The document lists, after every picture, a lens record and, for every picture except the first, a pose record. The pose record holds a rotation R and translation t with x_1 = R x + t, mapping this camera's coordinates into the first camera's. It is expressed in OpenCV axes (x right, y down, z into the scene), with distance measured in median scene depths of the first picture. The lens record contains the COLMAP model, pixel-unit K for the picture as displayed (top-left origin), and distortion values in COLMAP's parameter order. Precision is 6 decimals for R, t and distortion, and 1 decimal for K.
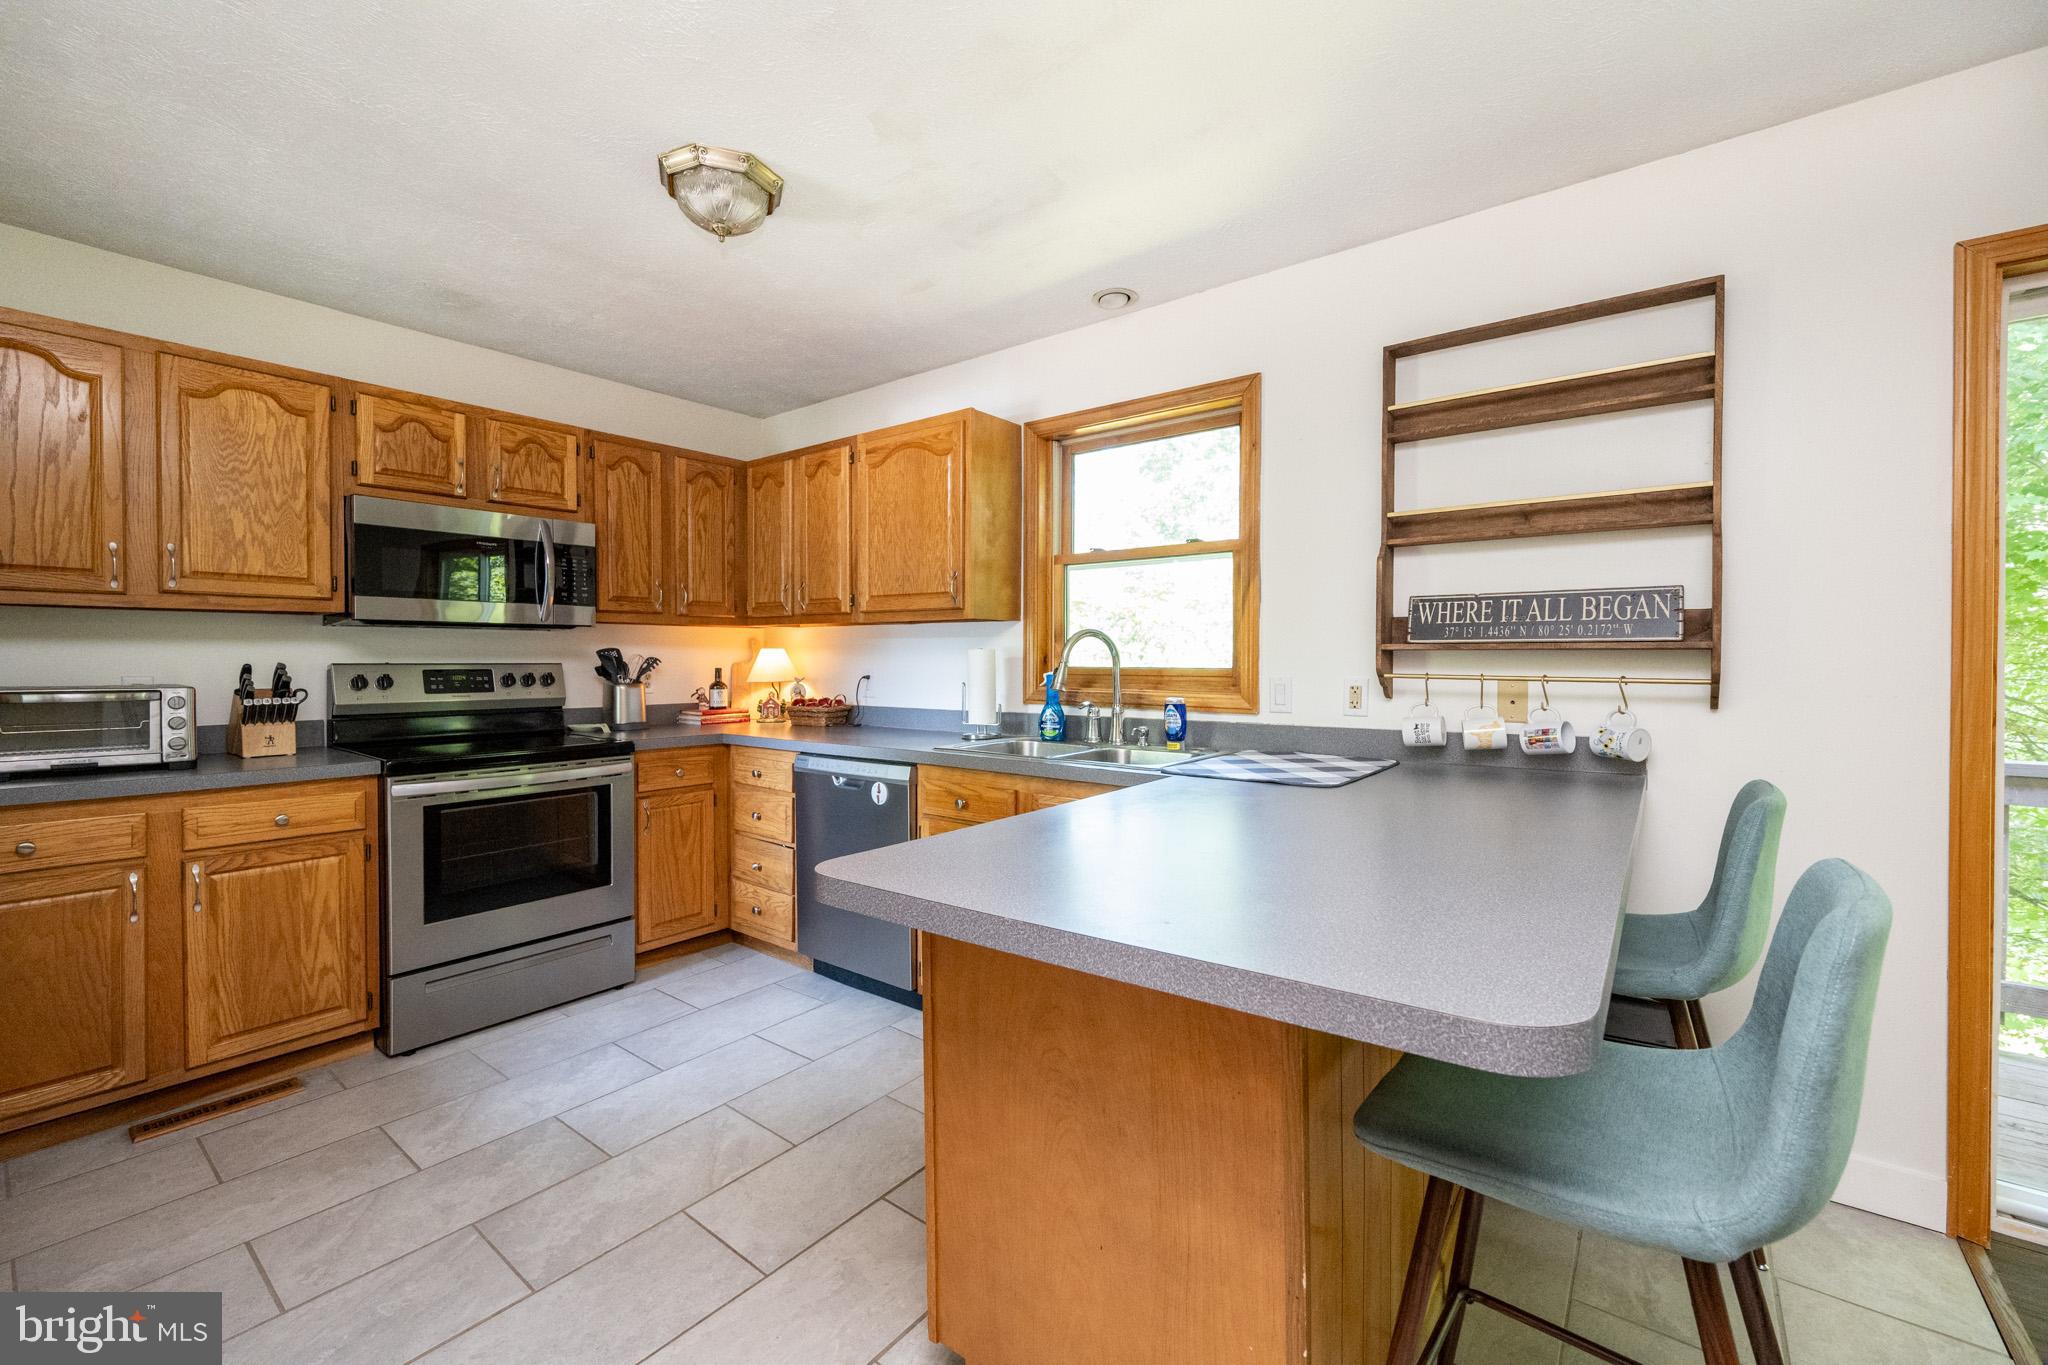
lens RADIAL K [[856.3, 0, 1016.4], [0, 856.3, 663.2], [0, 0, 1]] dist [-0.000894, -0.000424]
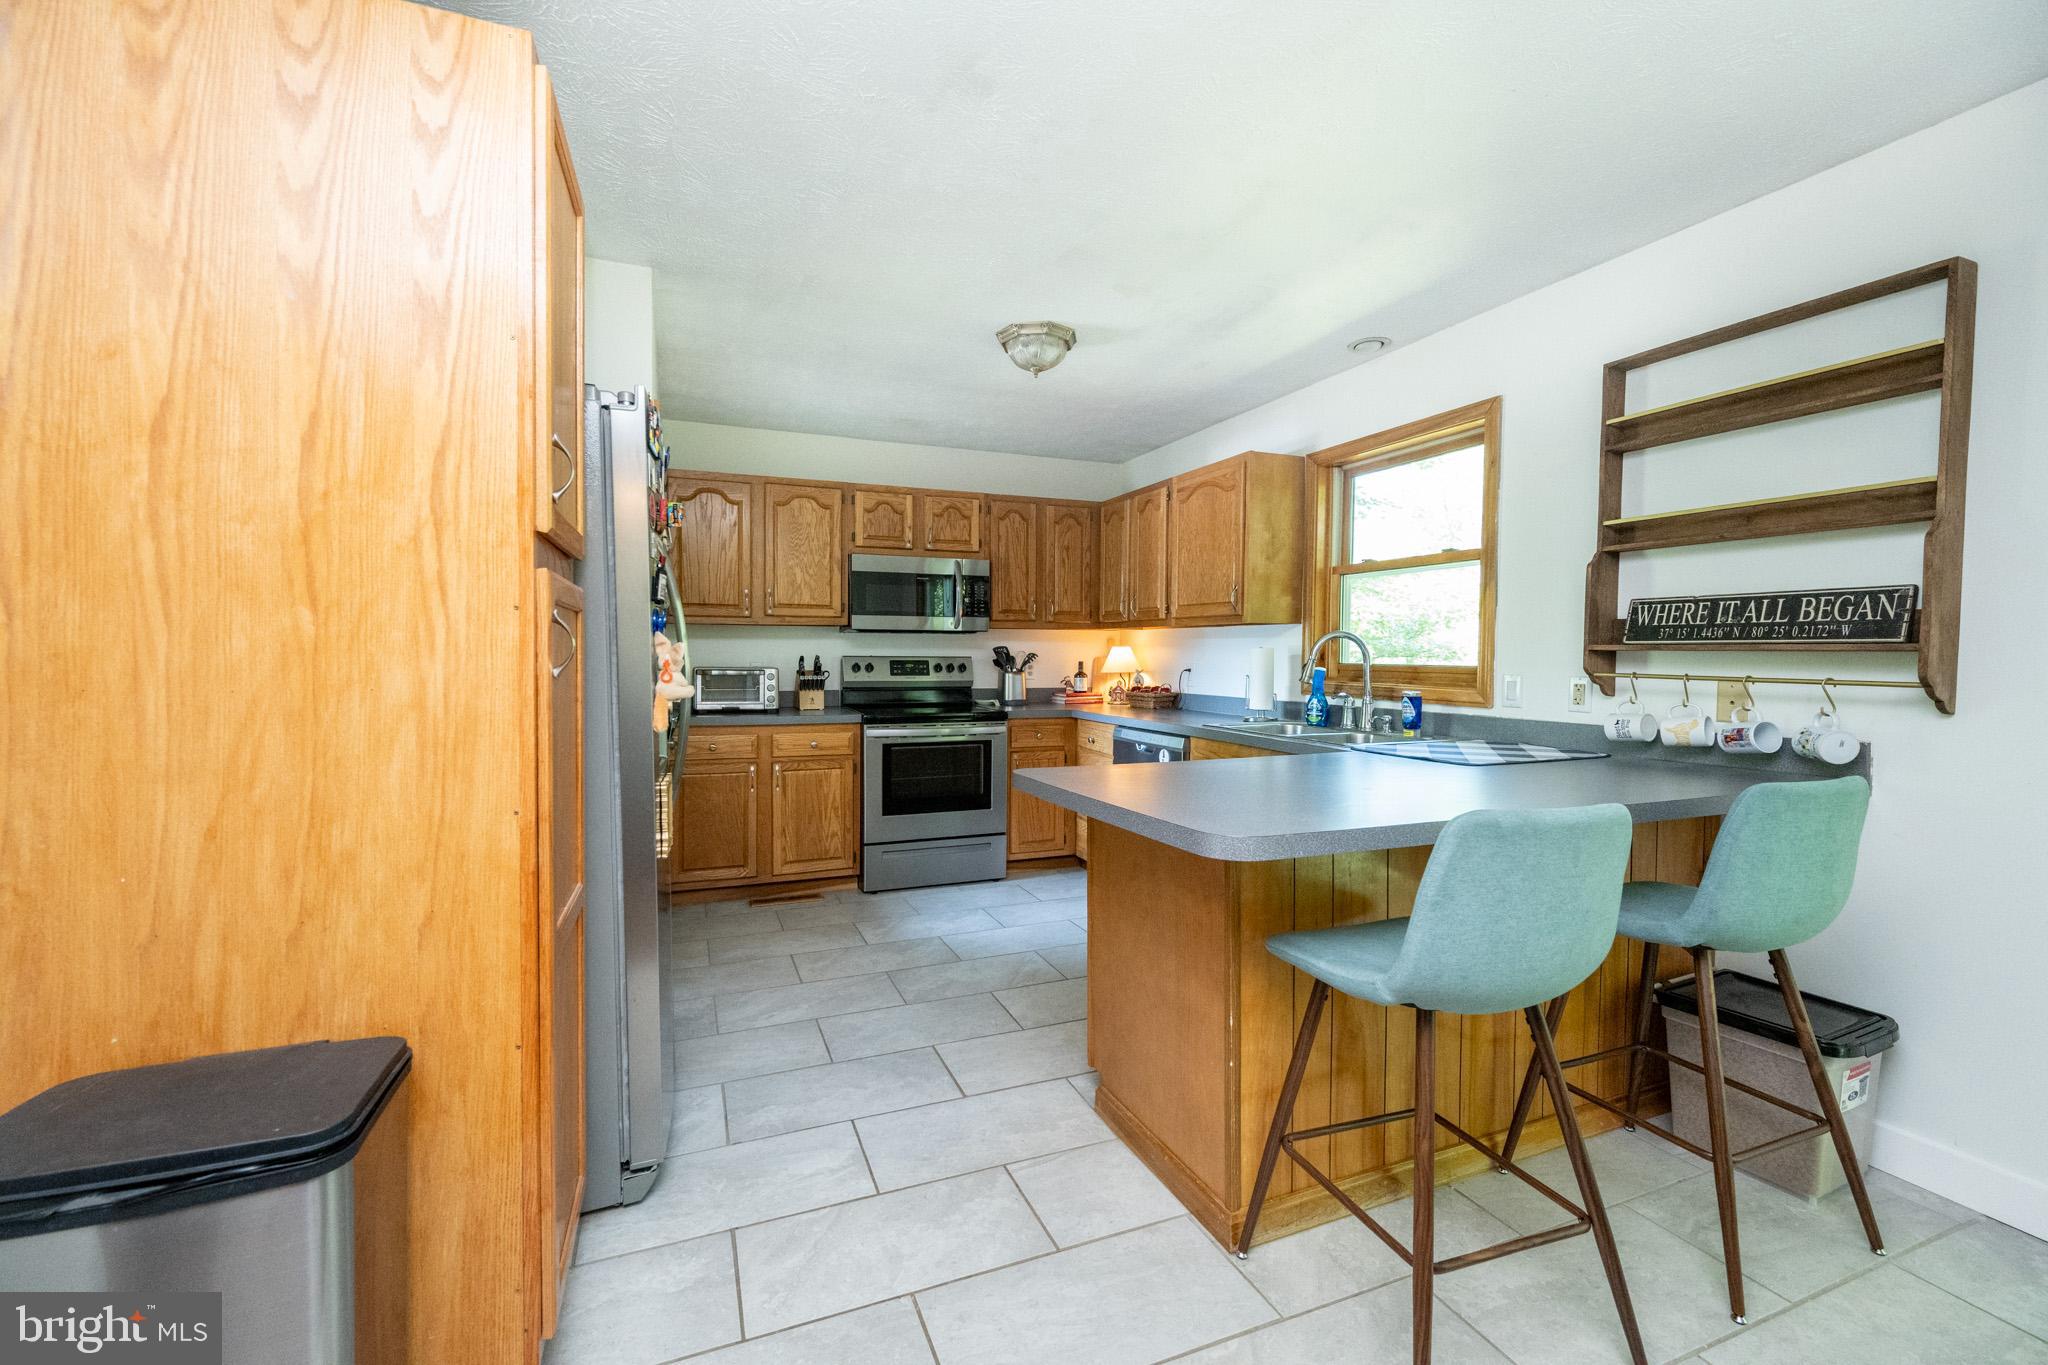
lens RADIAL K [[856.3, 0, 1016.4], [0, 856.3, 663.2], [0, 0, 1]] dist [-0.000894, -0.000424]
pose [[0.868587, 0.011607, -0.495401, 0.314191], [-0.009088, 0.999931, 0.007494, -0.000764], [0.495453, -0.002007, 0.868632, -0.271920]]
